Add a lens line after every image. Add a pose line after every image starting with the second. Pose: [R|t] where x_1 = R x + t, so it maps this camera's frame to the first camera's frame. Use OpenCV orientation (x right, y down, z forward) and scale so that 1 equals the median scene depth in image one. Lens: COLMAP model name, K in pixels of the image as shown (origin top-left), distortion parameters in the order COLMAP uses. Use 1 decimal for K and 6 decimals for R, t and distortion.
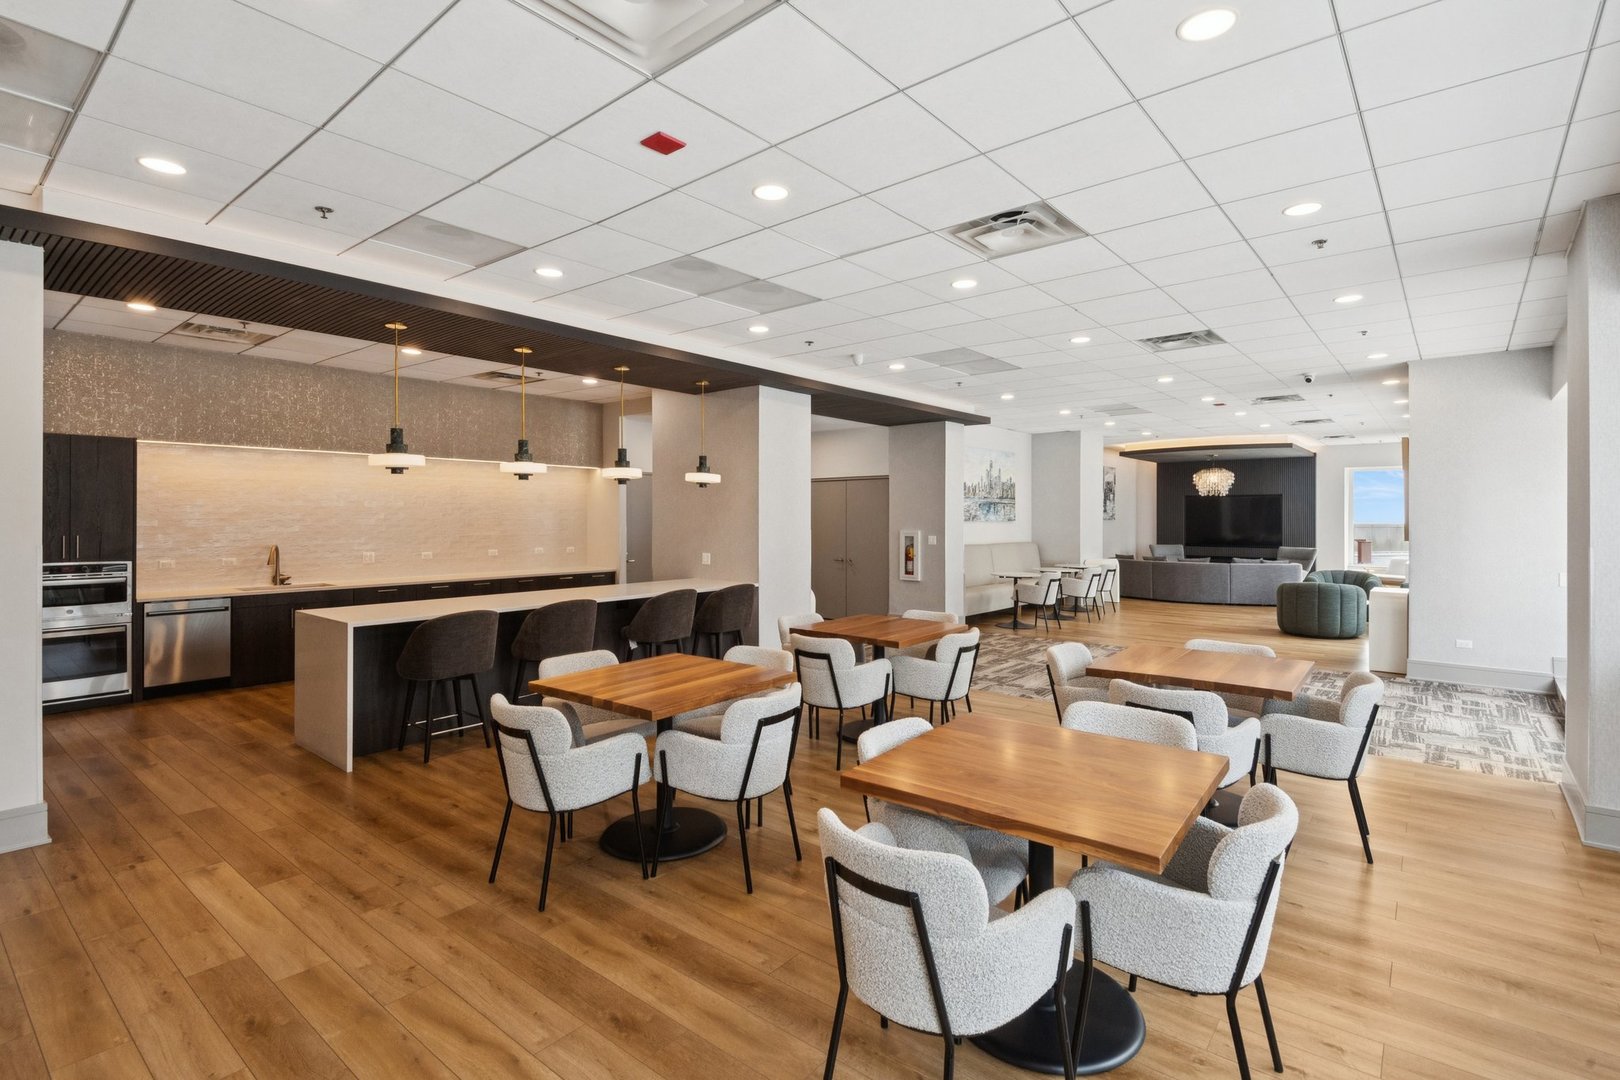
lens RADIAL K [[766.3, 0, 810.7], [0, 766.3, 527.4], [0, 0, 1]] dist [-0.002146, -0.000755]
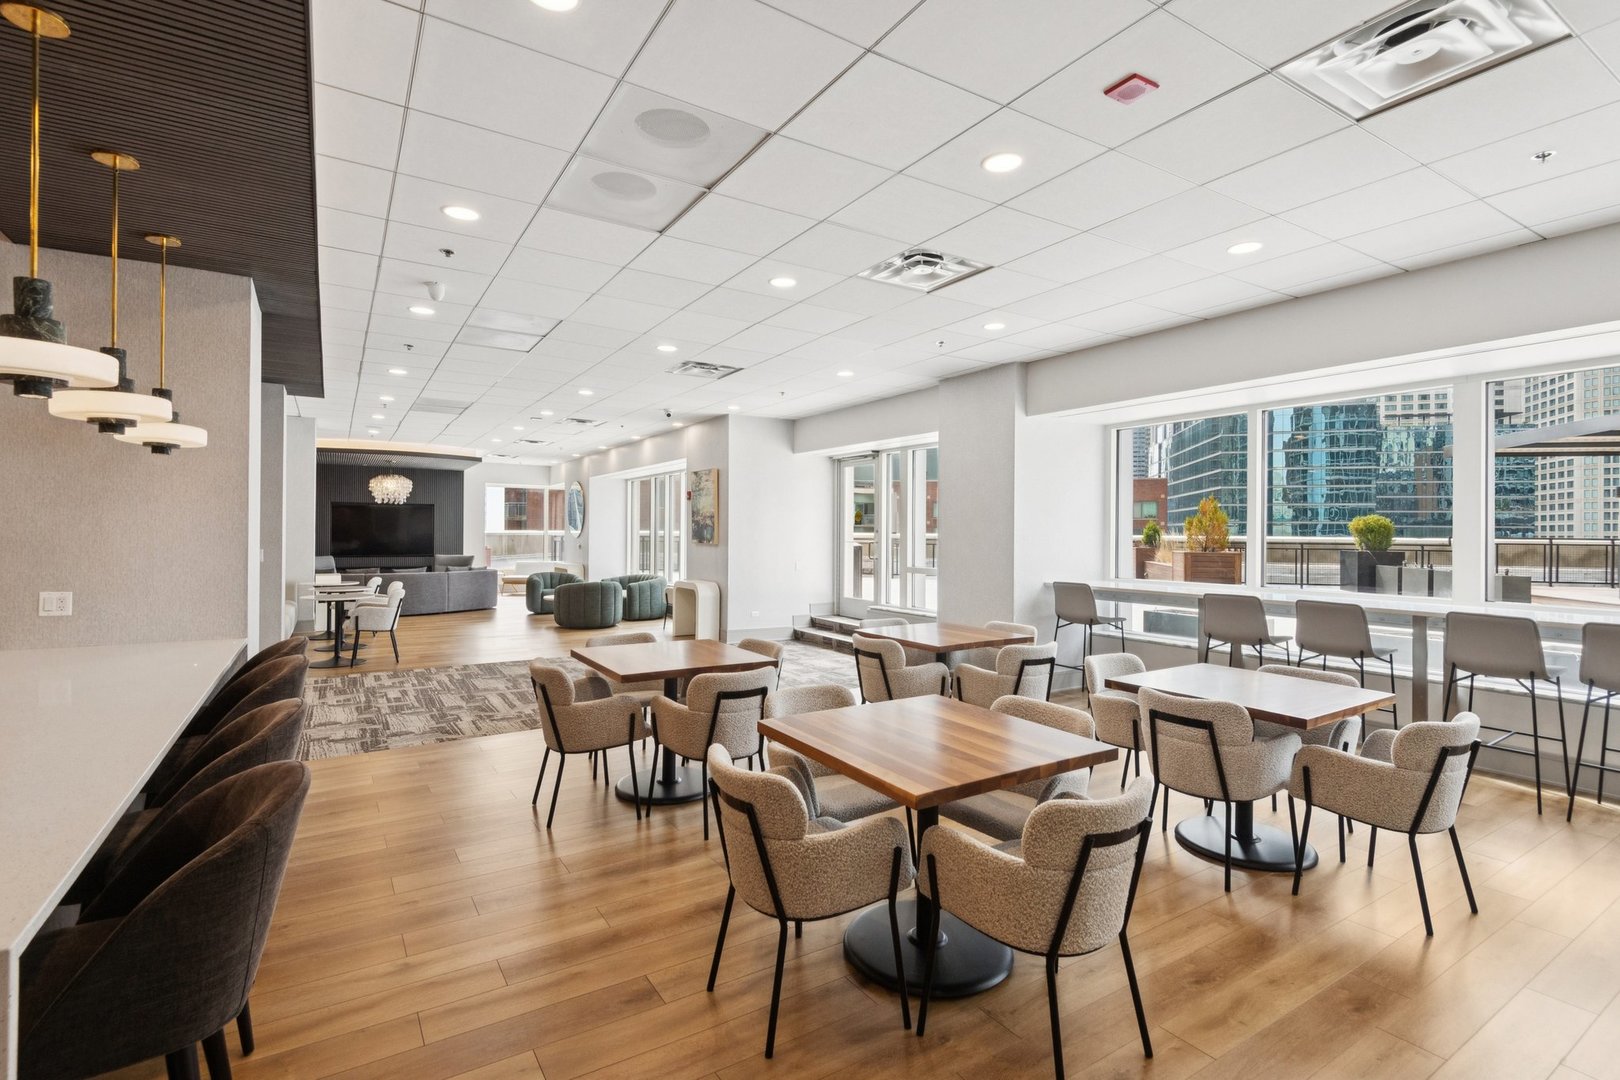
lens RADIAL K [[766.3, 0, 810.8], [0, 766.3, 539.0], [0, 0, 1]] dist [-0.002146, -0.000755]
pose [[0.312930, -0.002648, 0.949773, -0.234522], [0.001296, 0.999996, 0.002361, 0.001647], [-0.949775, 0.000492, 0.312932, 0.221953]]
